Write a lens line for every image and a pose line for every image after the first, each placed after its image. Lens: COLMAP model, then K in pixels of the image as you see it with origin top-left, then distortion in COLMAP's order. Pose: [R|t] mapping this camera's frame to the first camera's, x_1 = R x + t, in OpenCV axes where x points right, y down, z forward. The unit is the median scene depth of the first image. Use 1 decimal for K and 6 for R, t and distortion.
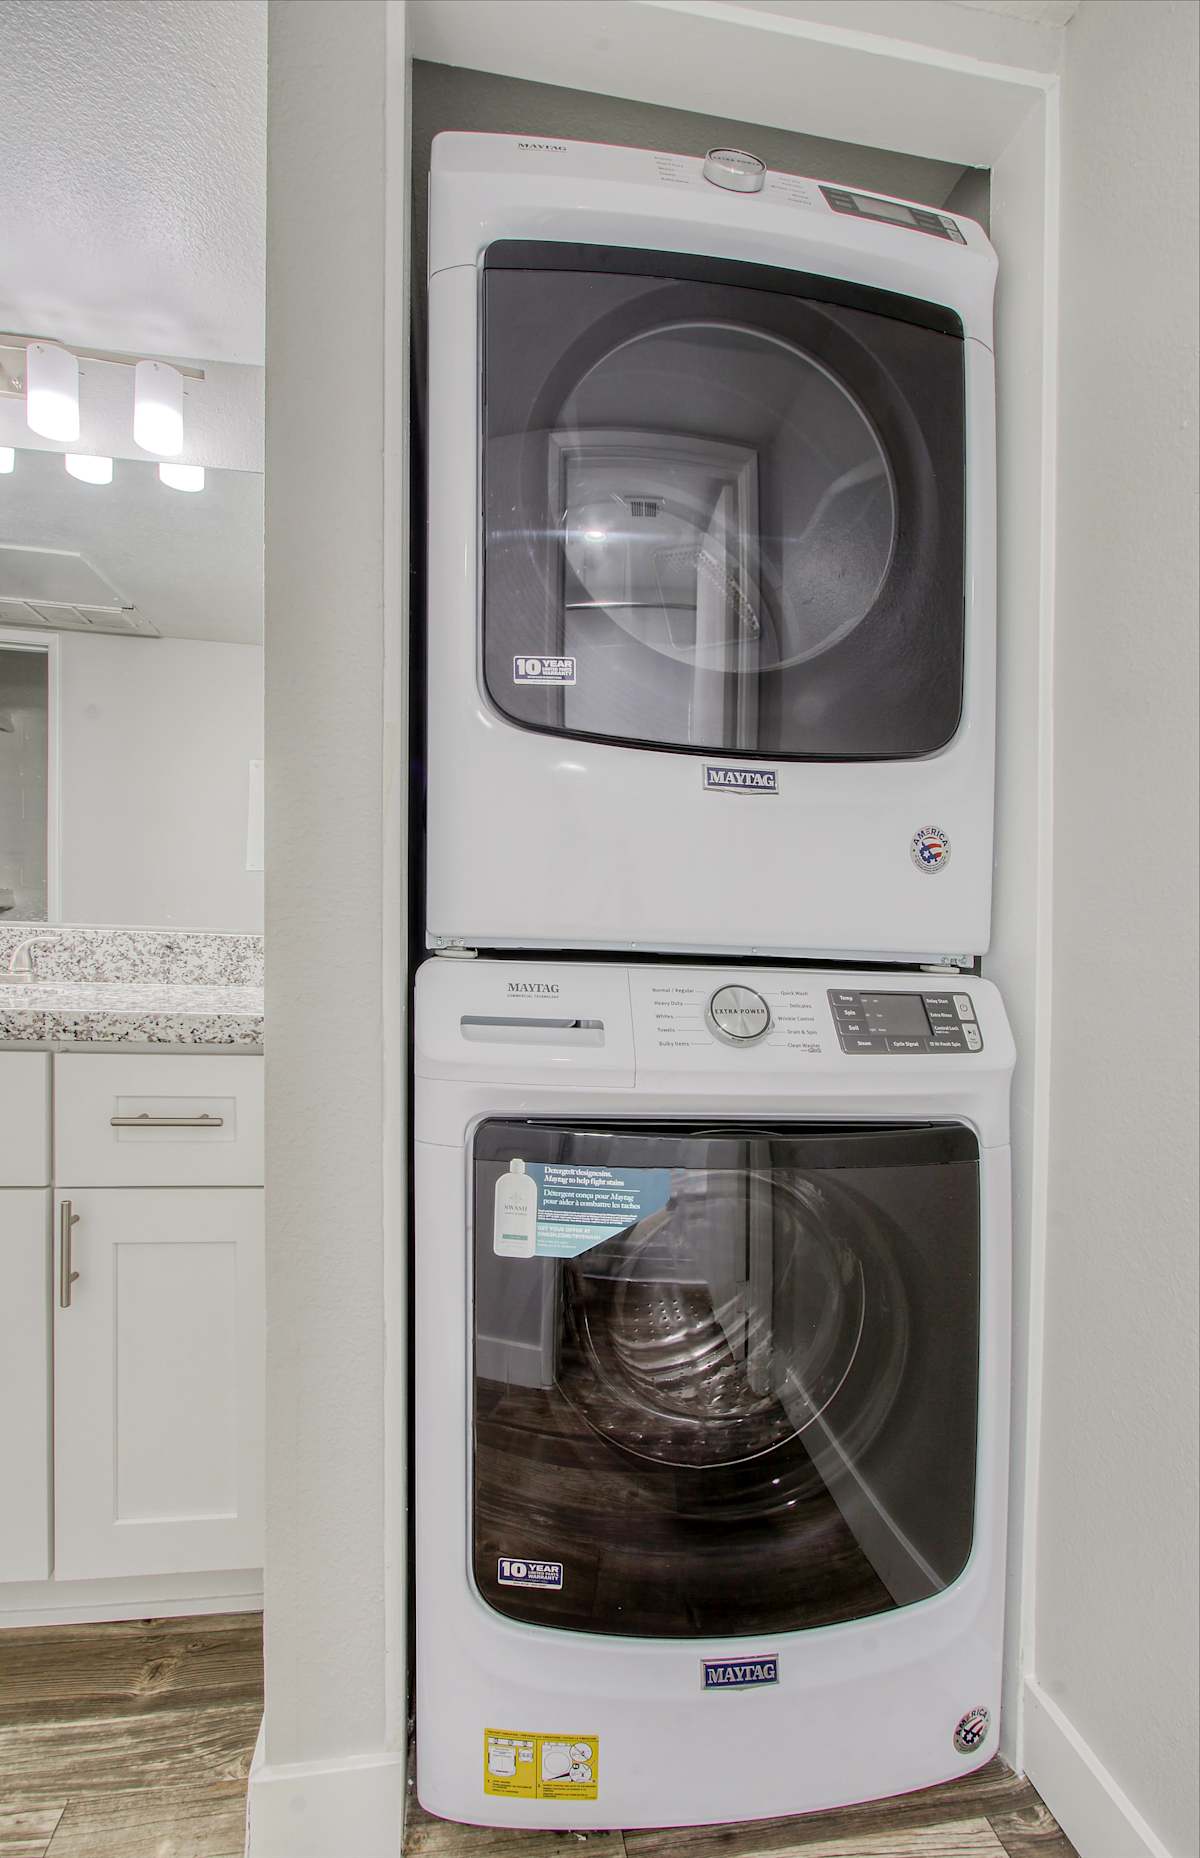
lens RADIAL K [[867.2, 0, 606.4], [0, 867.2, 963.4], [0, 0, 1]] dist [-0.013840, 0.000066]
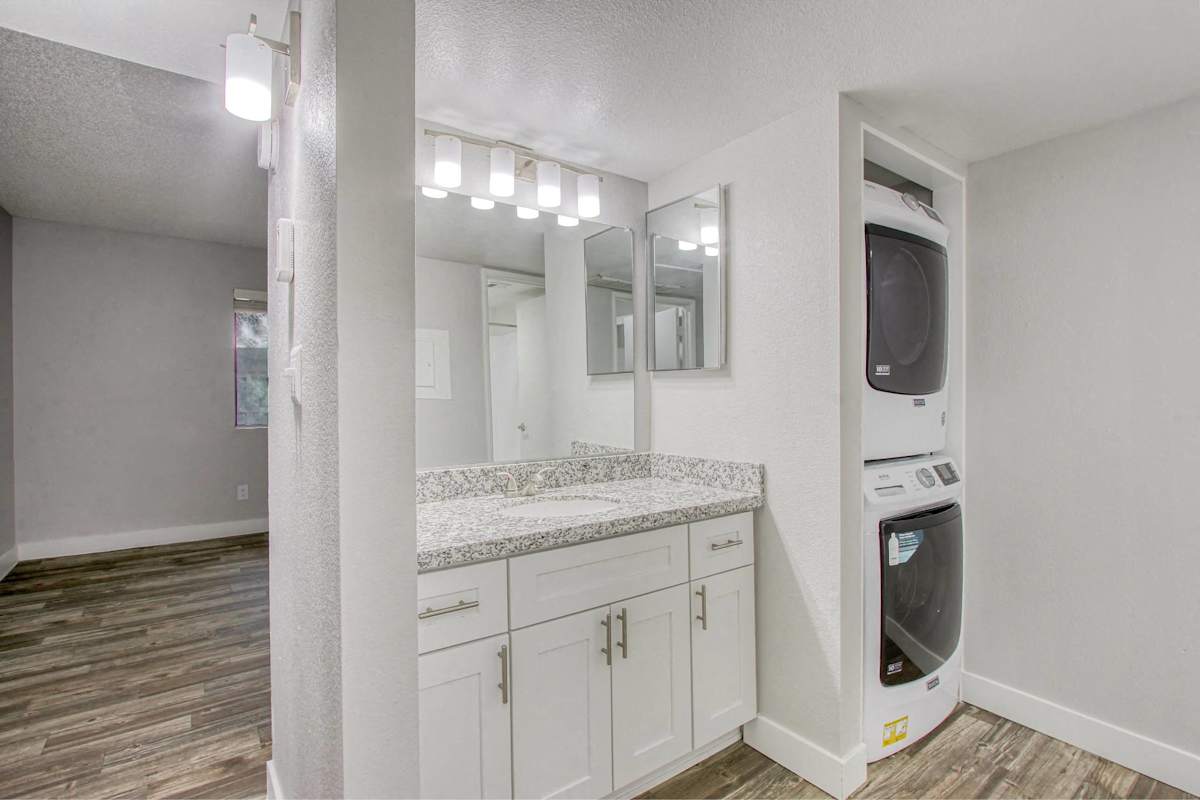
lens RADIAL K [[569.3, 0, 596.3], [0, 569.3, 419.1], [0, 0, 1]] dist [-0.021515, 0.001881]
pose [[0.887546, -0.060050, 0.456788, -1.166683], [0.052706, 0.998194, 0.028815, -0.175386], [-0.457693, -0.001499, 0.889109, -0.178762]]
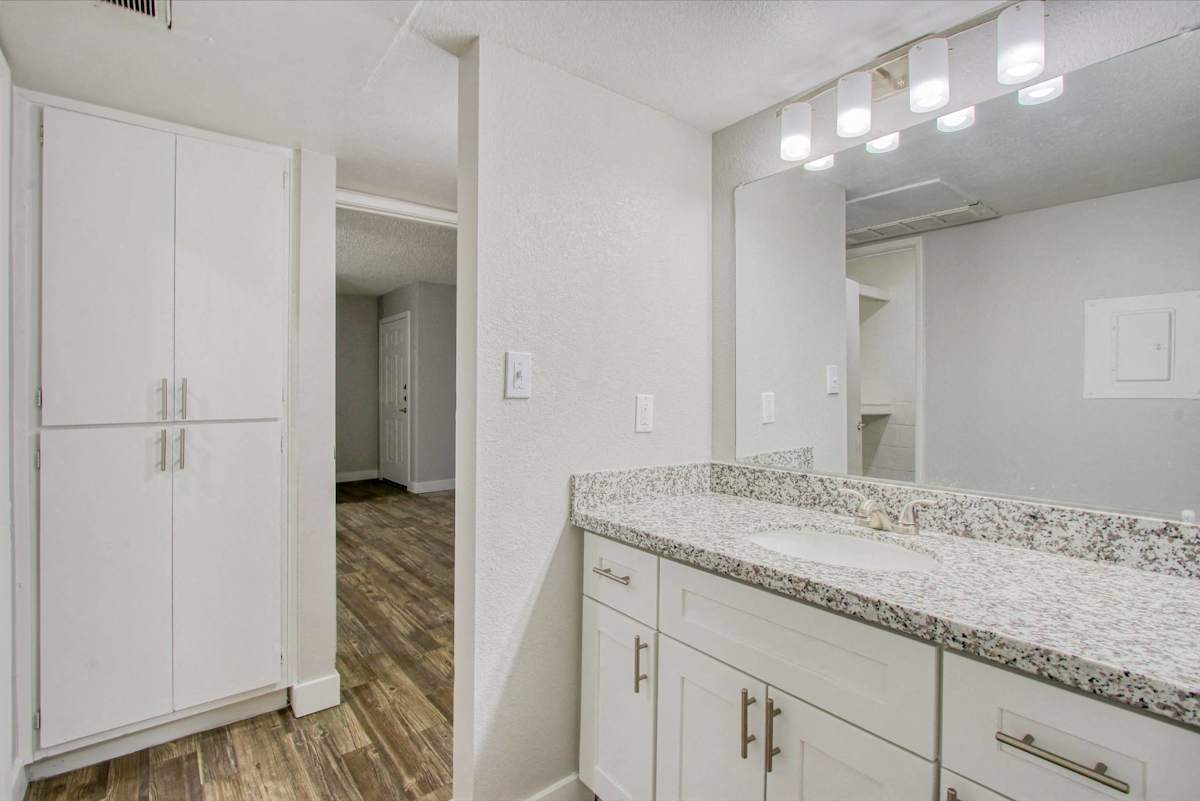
lens RADIAL K [[569.3, 0, 600.9], [0, 569.3, 408.5], [0, 0, 1]] dist [-0.021515, 0.001881]
pose [[0.481651, -0.008525, -0.876321, -0.152407], [-0.014582, 0.999736, -0.017740, -0.149186], [0.876242, 0.021323, 0.481400, 0.177920]]
